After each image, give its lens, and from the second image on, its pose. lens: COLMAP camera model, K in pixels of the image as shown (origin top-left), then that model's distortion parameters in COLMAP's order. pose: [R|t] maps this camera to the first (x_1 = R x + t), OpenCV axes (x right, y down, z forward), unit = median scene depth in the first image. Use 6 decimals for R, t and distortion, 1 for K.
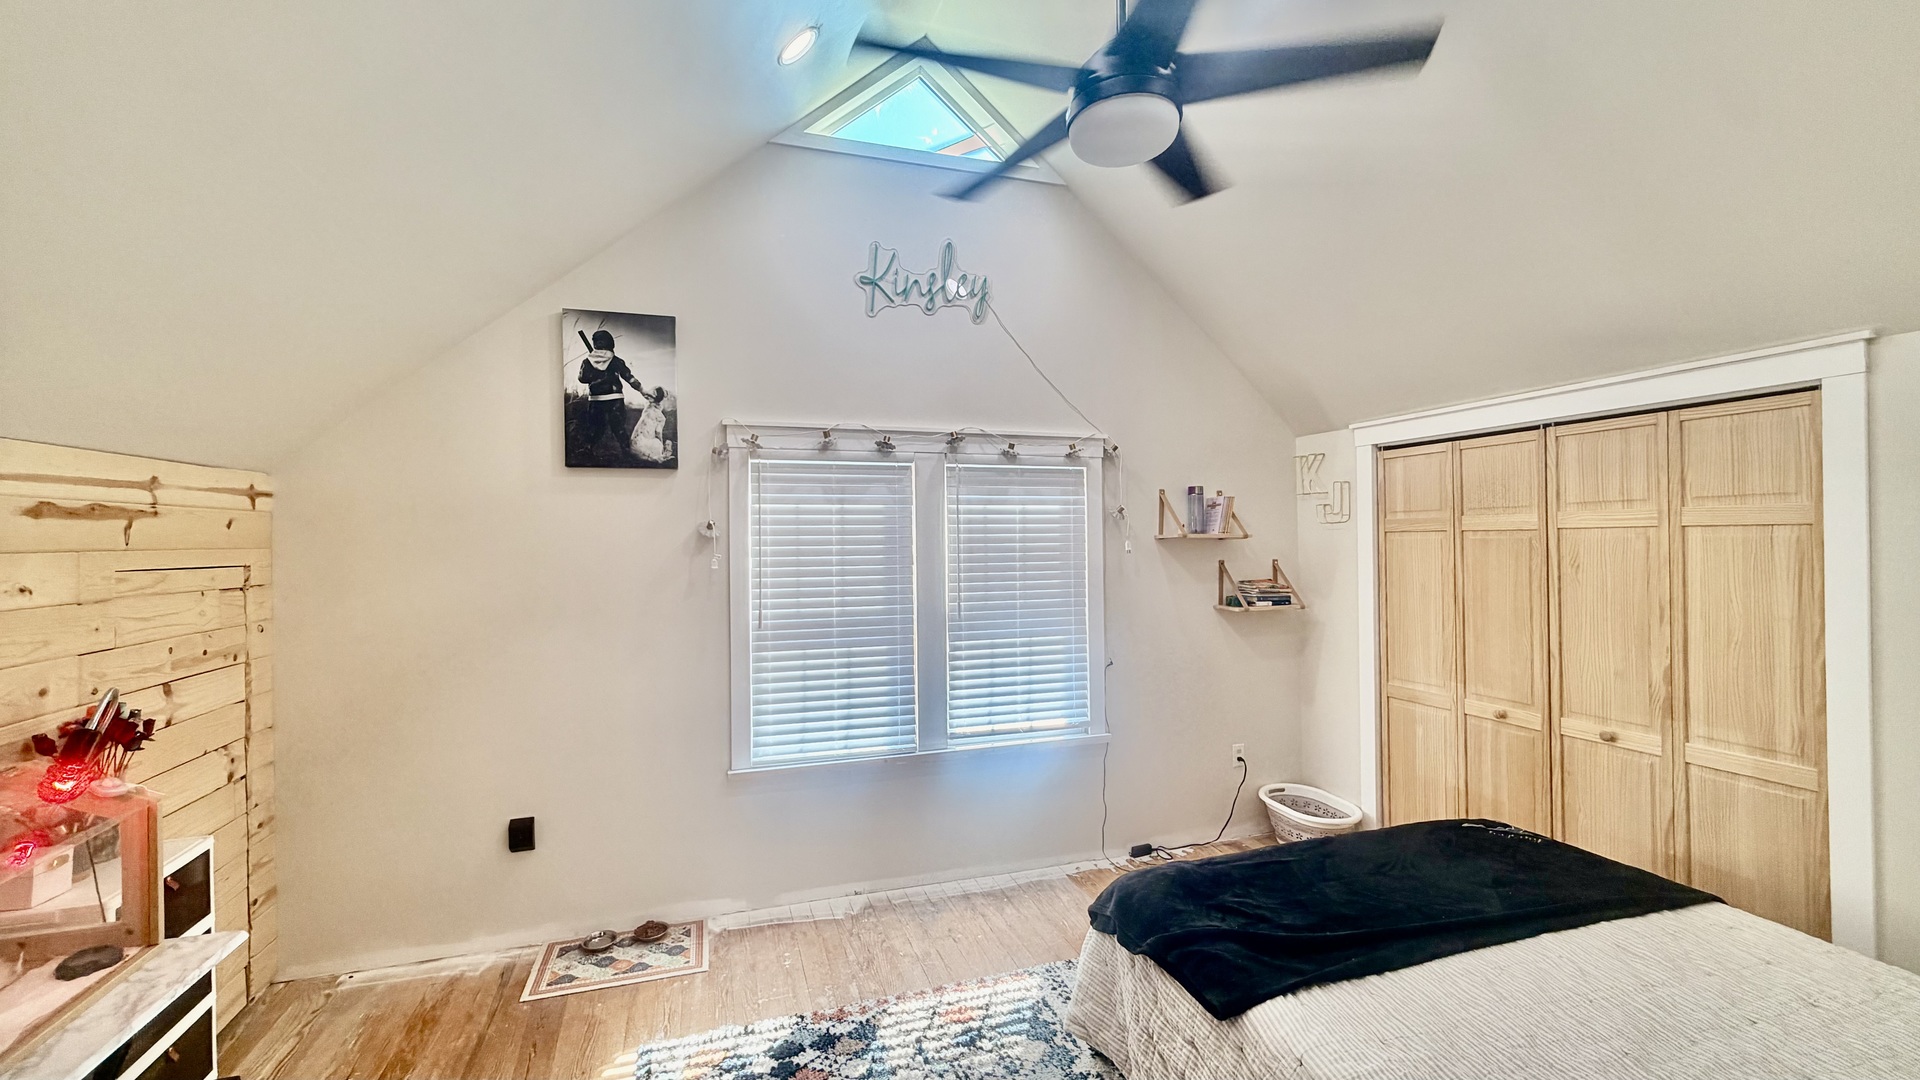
lens RADIAL K [[768.0, 0, 945.6], [0, 768.0, 538.2], [0, 0, 1]] dist [0.000244, -0.000005]
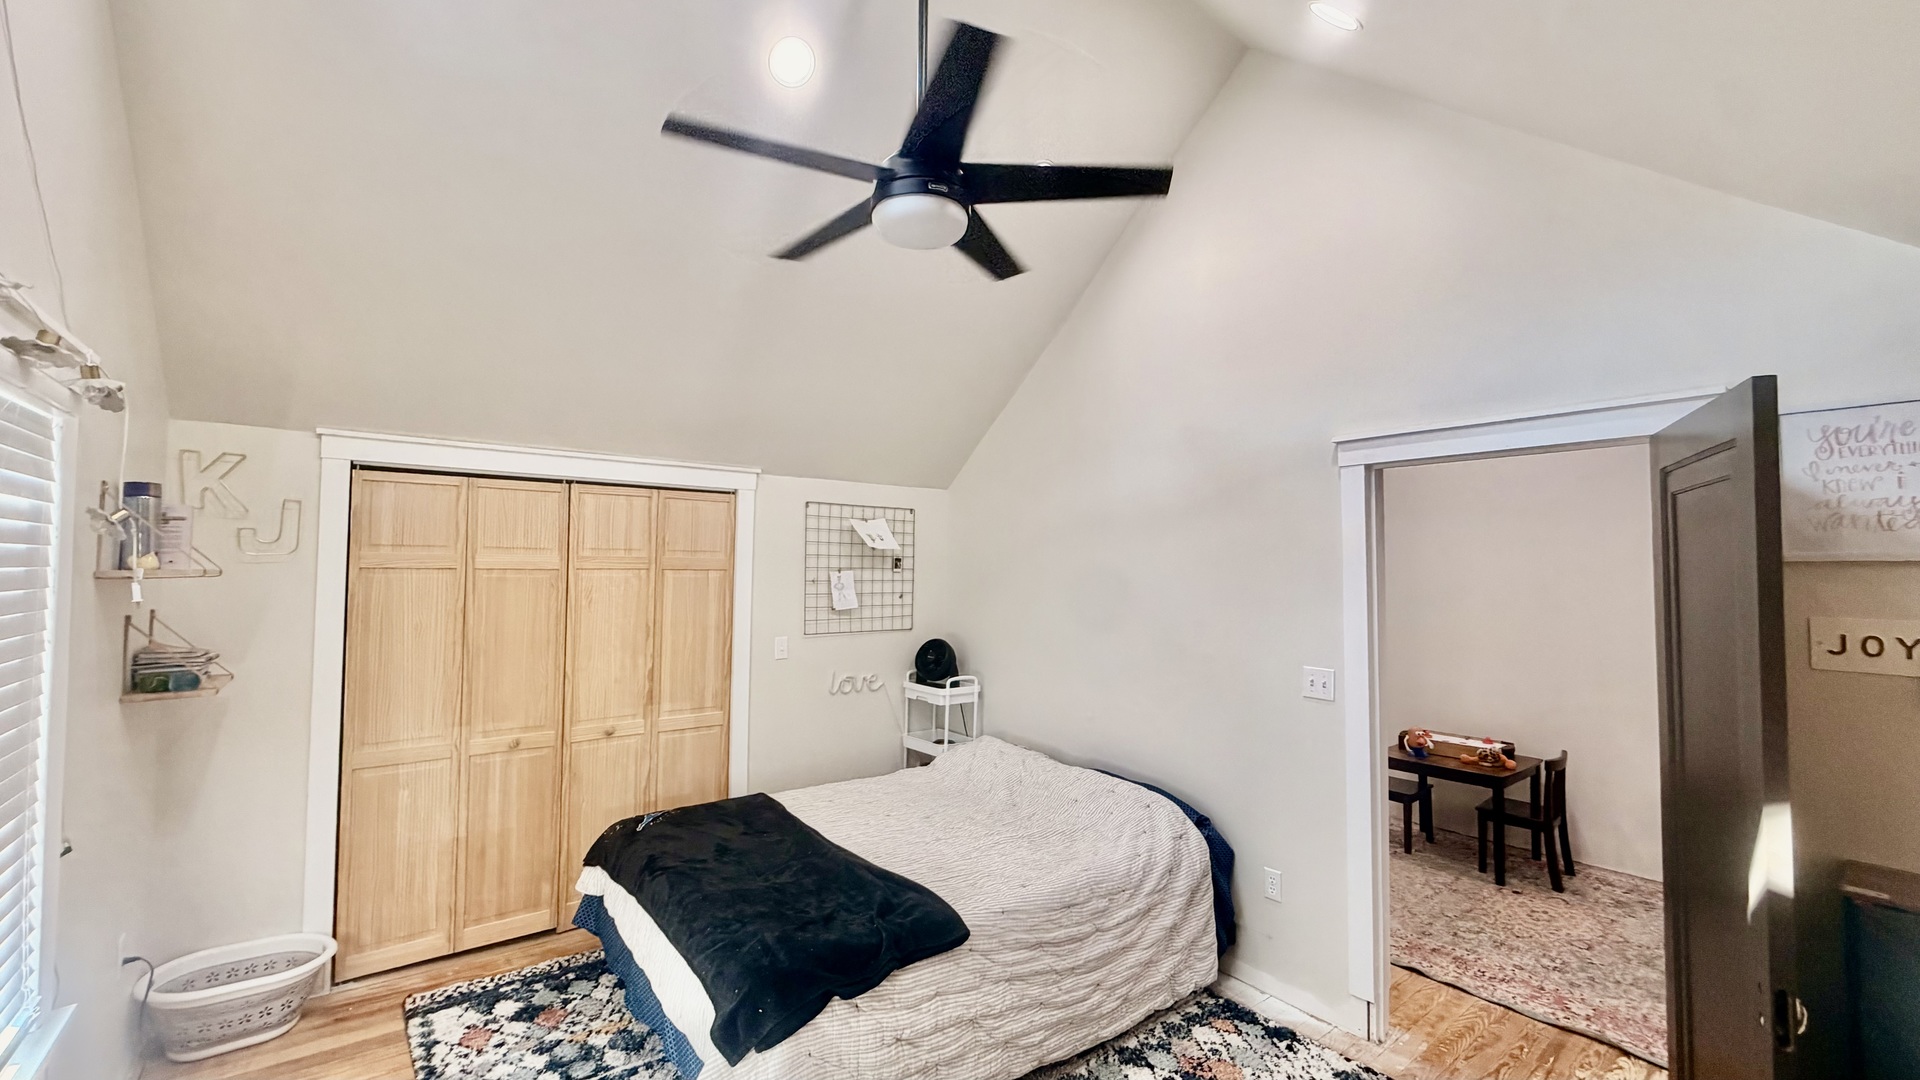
lens RADIAL K [[768.0, 0, 945.6], [0, 768.0, 538.2], [0, 0, 1]] dist [0.000244, -0.000005]
pose [[-0.335320, 0.045620, 0.940999, -0.525920], [-0.006572, 0.998689, -0.050759, -0.003510], [-0.942081, -0.023205, -0.334580, 0.860567]]
